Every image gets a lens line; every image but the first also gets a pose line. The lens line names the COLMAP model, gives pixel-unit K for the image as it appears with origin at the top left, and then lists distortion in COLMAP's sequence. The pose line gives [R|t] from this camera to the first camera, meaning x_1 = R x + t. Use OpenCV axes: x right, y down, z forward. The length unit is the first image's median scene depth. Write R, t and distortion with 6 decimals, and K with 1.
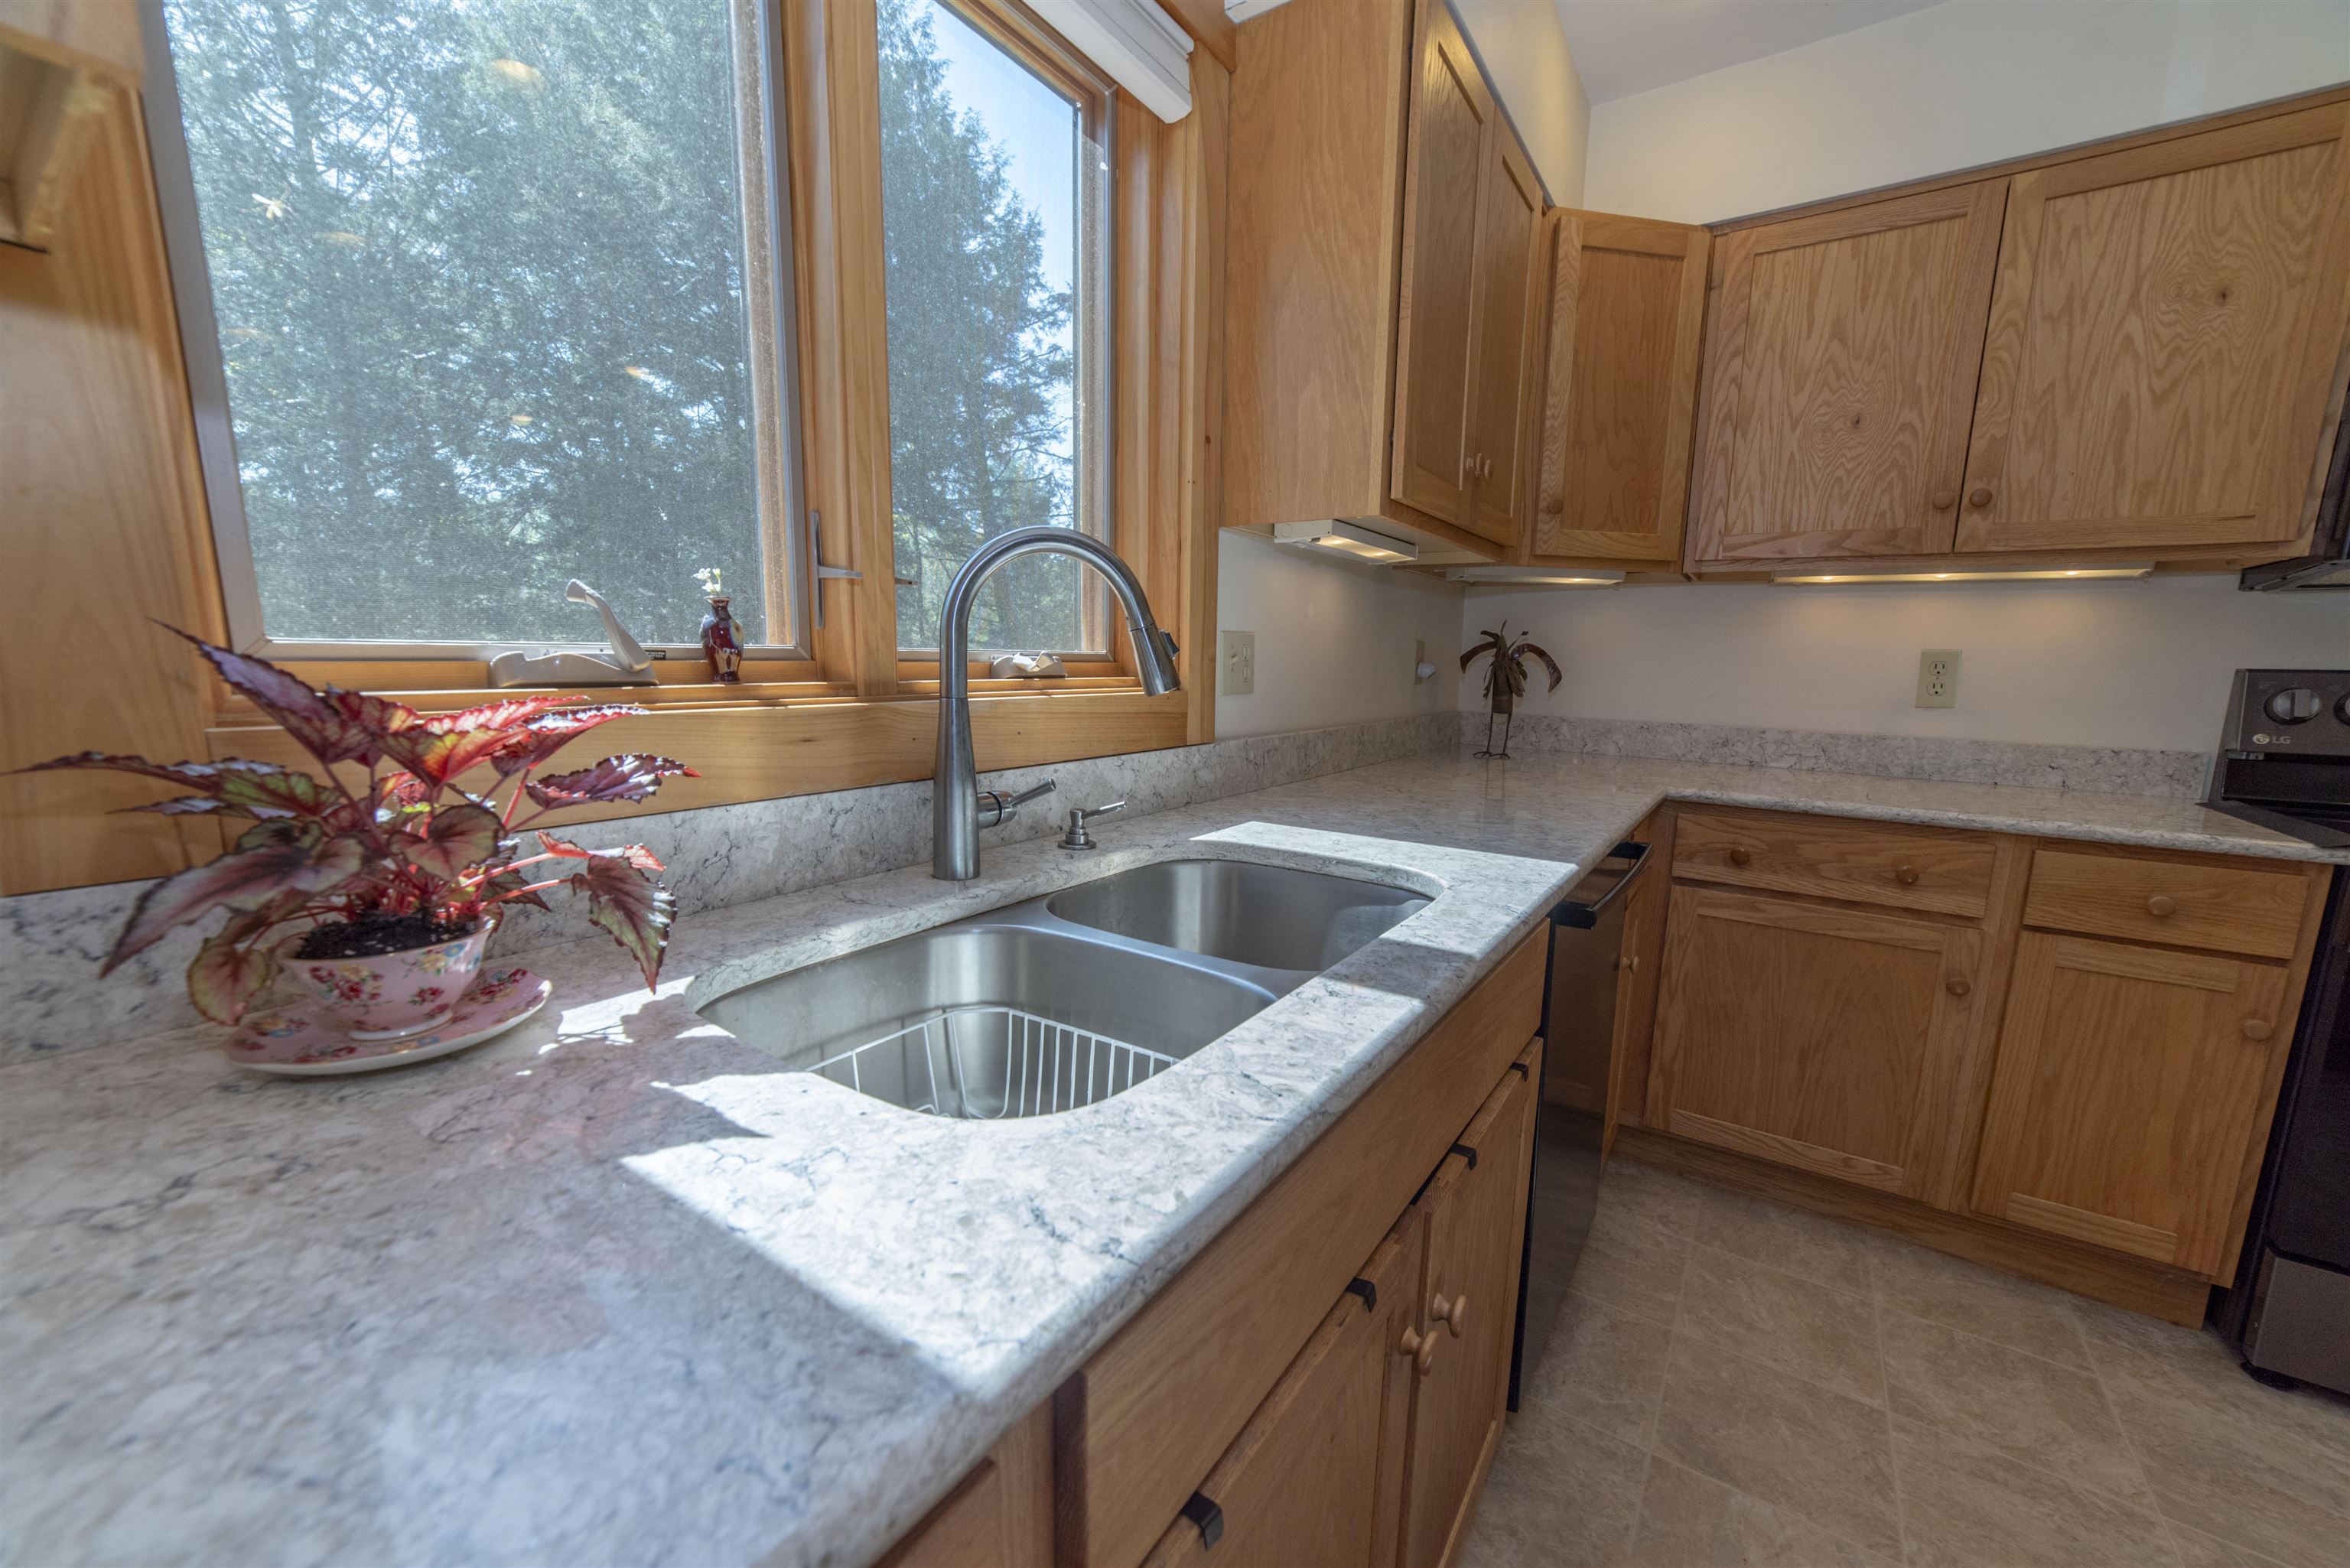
lens RADIAL K [[896.0, 0, 1177.6], [0, 896.0, 796.7], [0, 0, 1]] dist [0.001246, 0.000294]
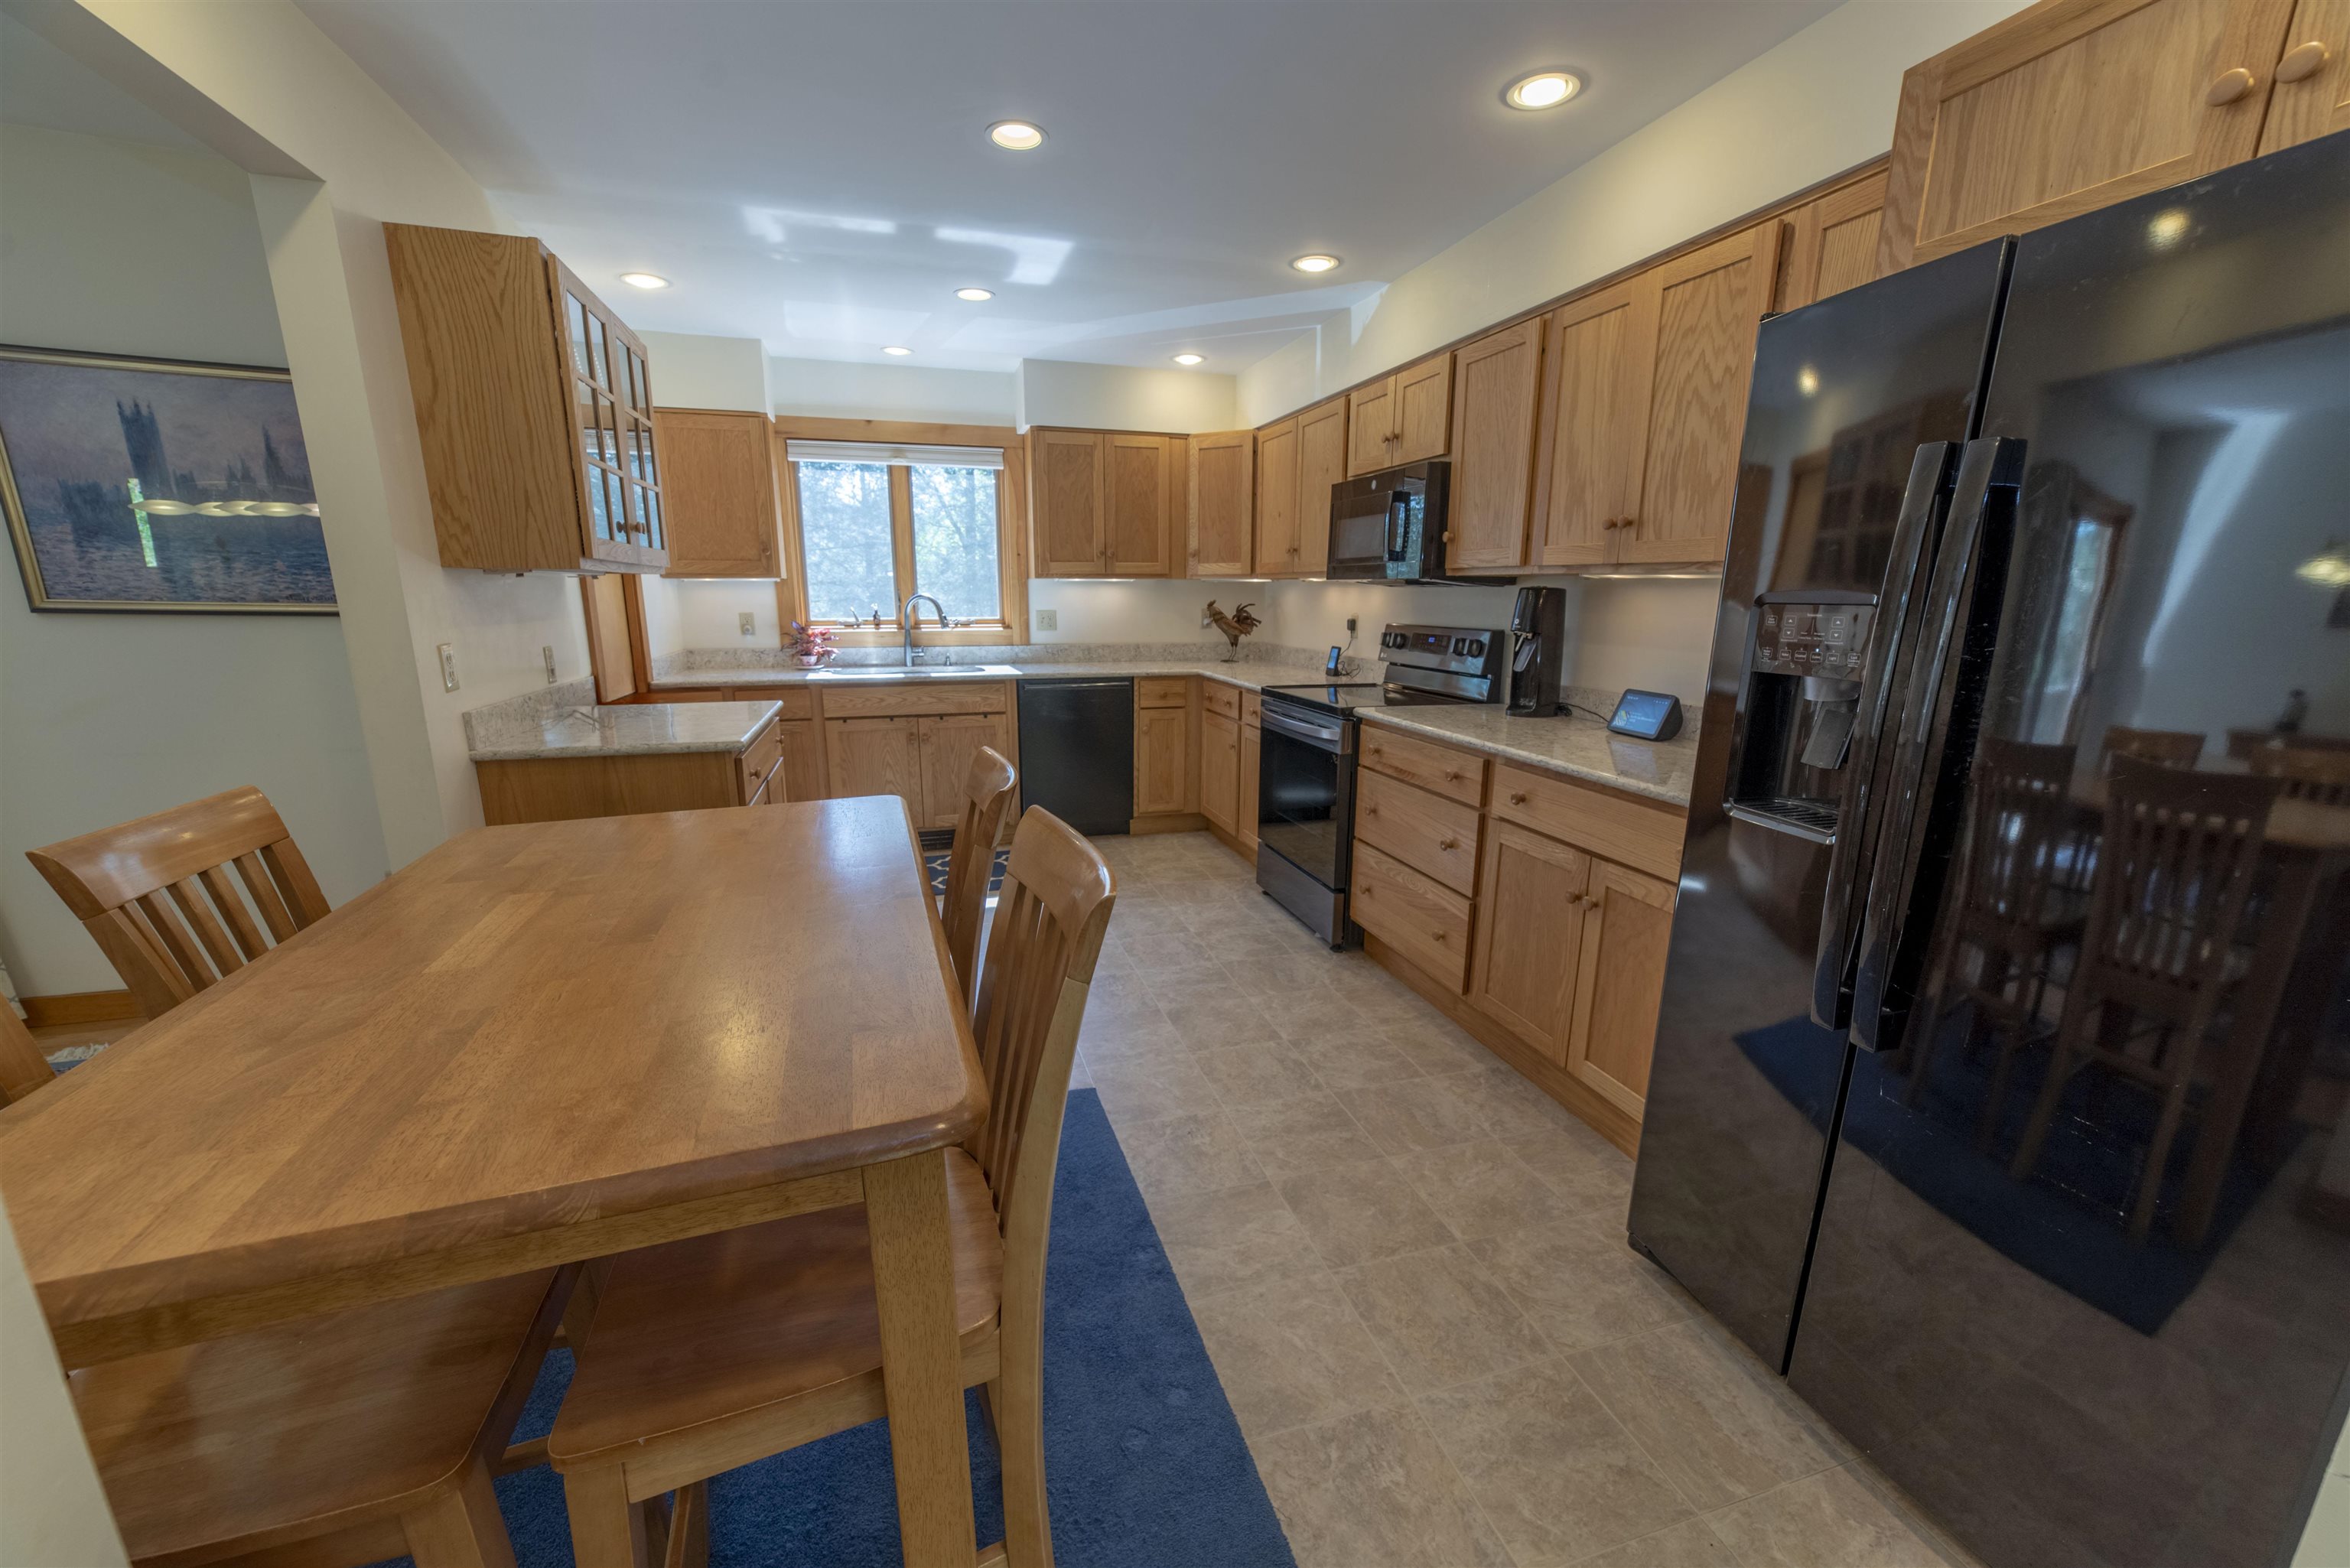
lens RADIAL K [[896.0, 0, 1179.2], [0, 896.0, 796.2], [0, 0, 1]] dist [0.001246, 0.000294]
pose [[0.775364, 0.123872, -0.619247, 2.193043], [-0.087346, 0.992185, 0.089106, 0.126435], [0.625445, -0.015001, 0.780124, -1.030636]]
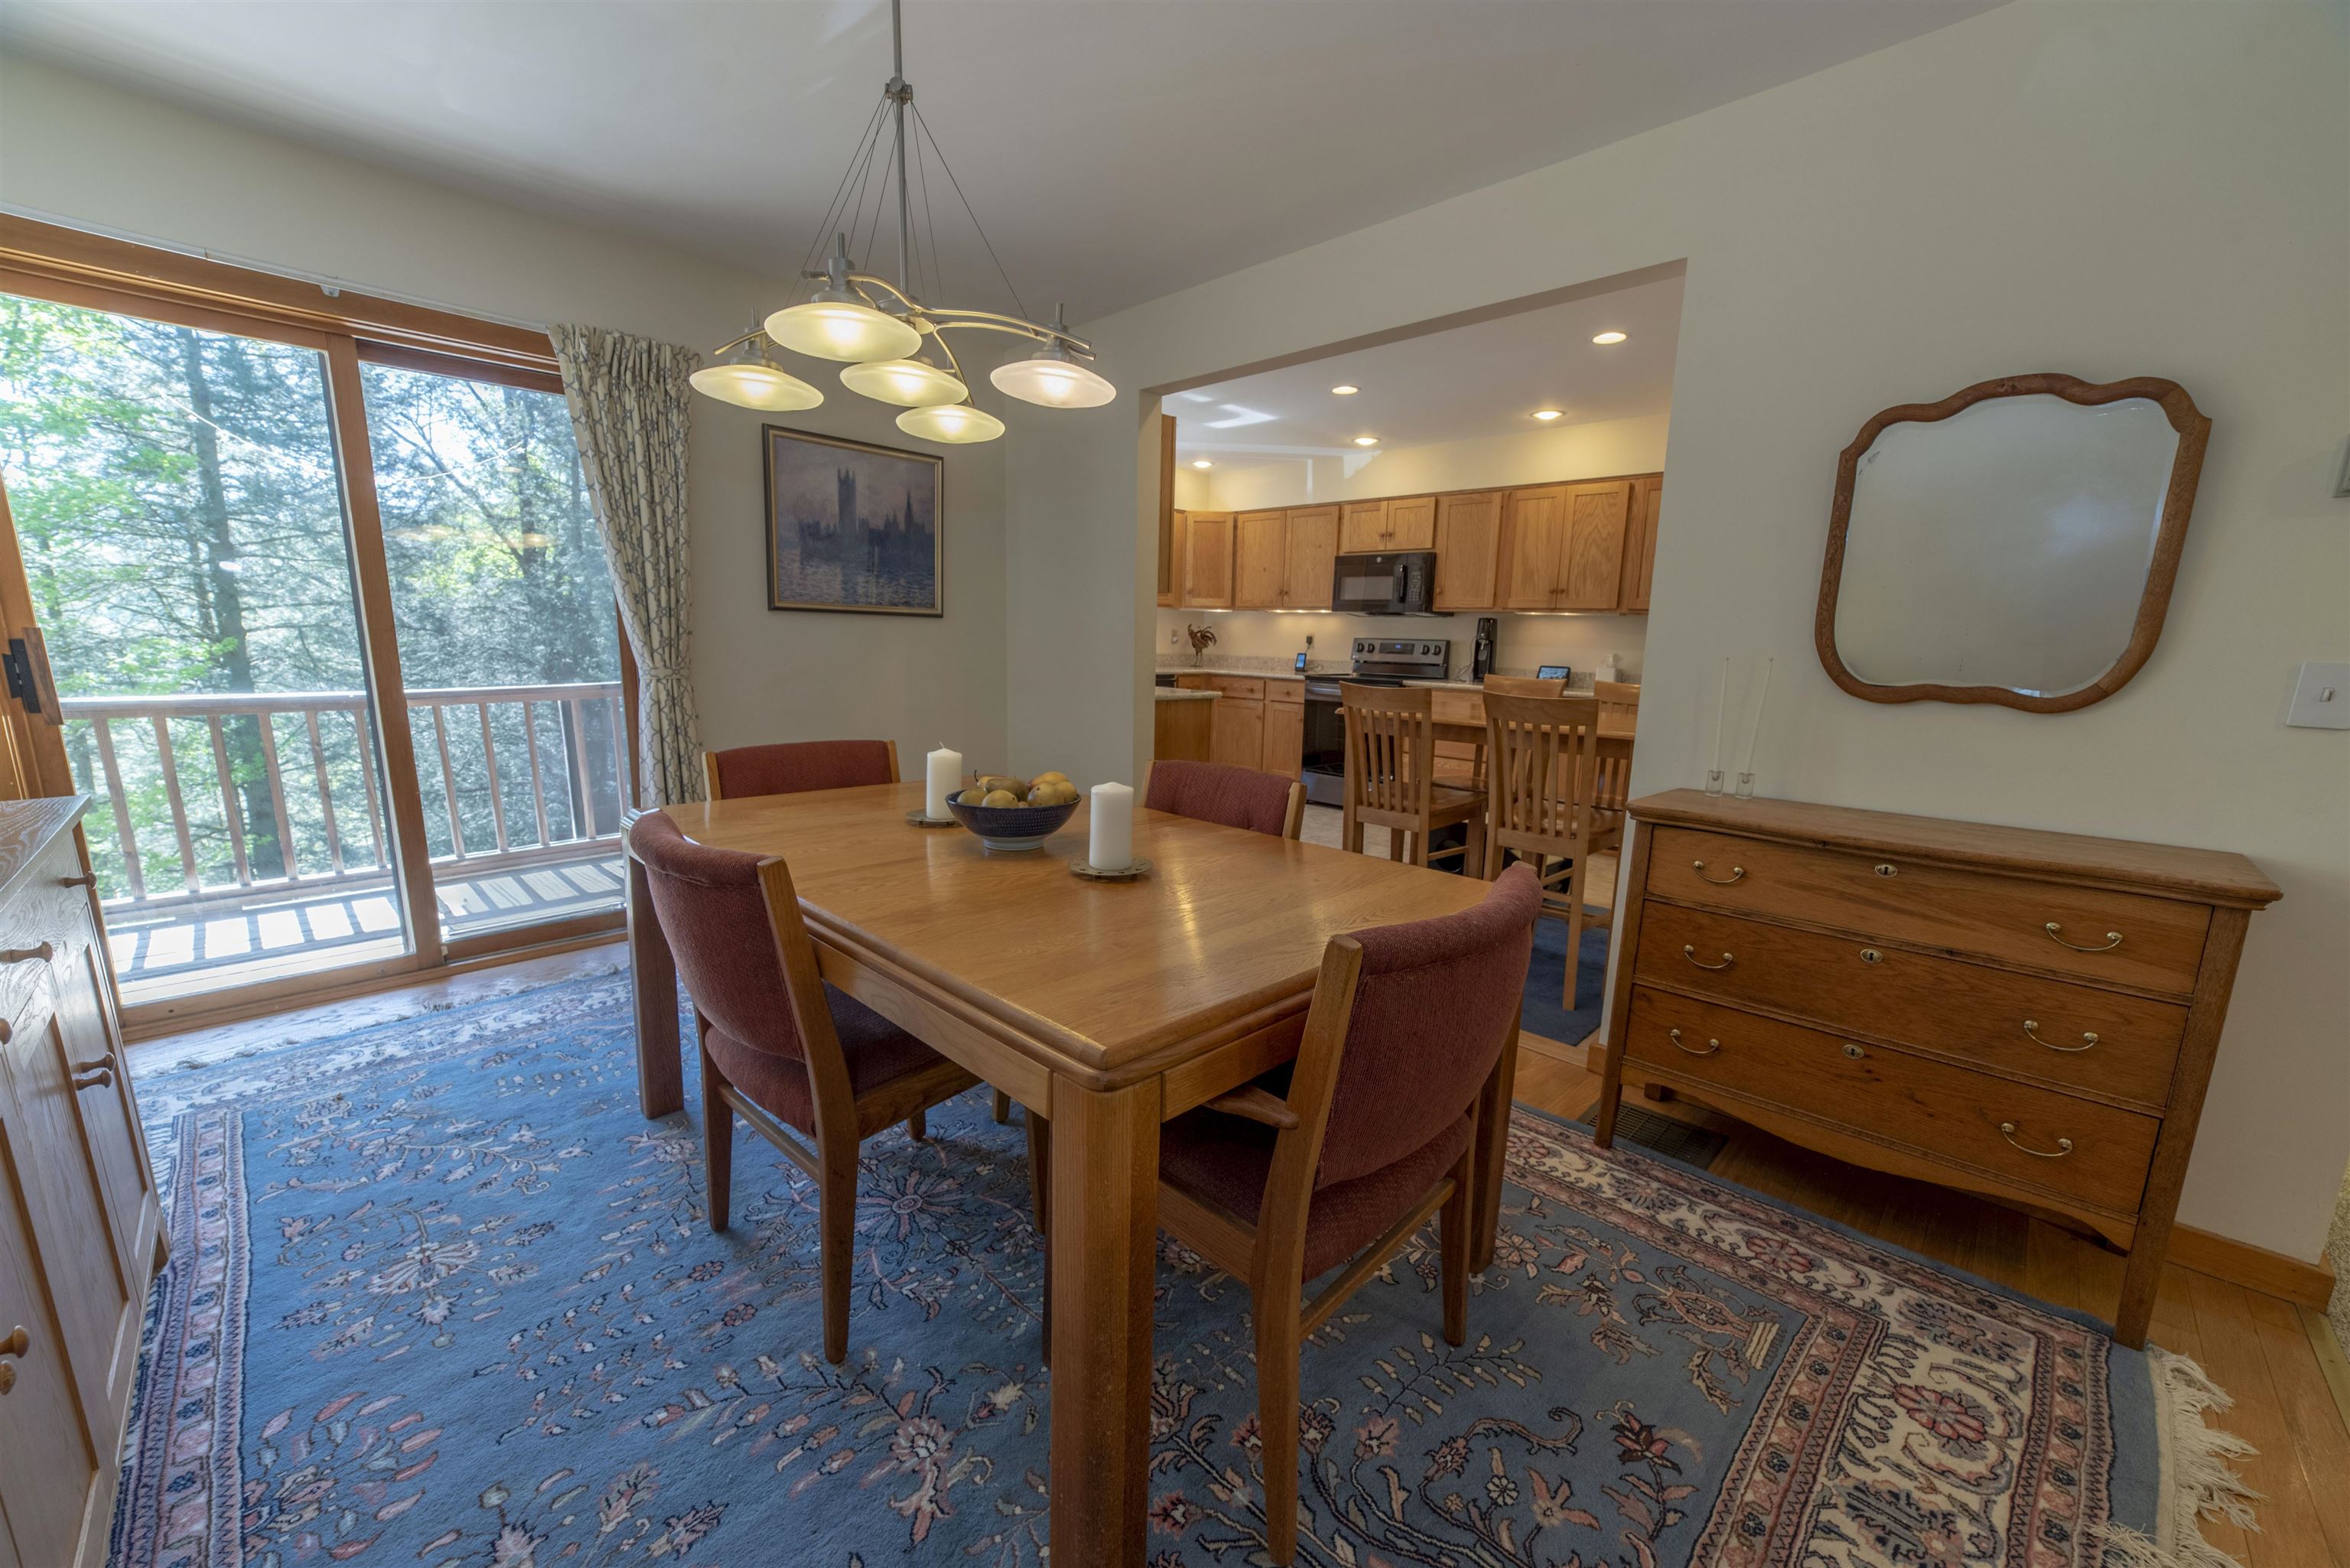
lens RADIAL K [[896.0, 0, 1173.3], [0, 896.0, 794.8], [0, 0, 1]] dist [0.001246, 0.000294]
pose [[0.981187, 0.037866, -0.189311, 1.175006], [-0.034489, 0.999182, 0.021106, 0.450400], [0.189955, -0.014180, 0.981690, -2.775998]]
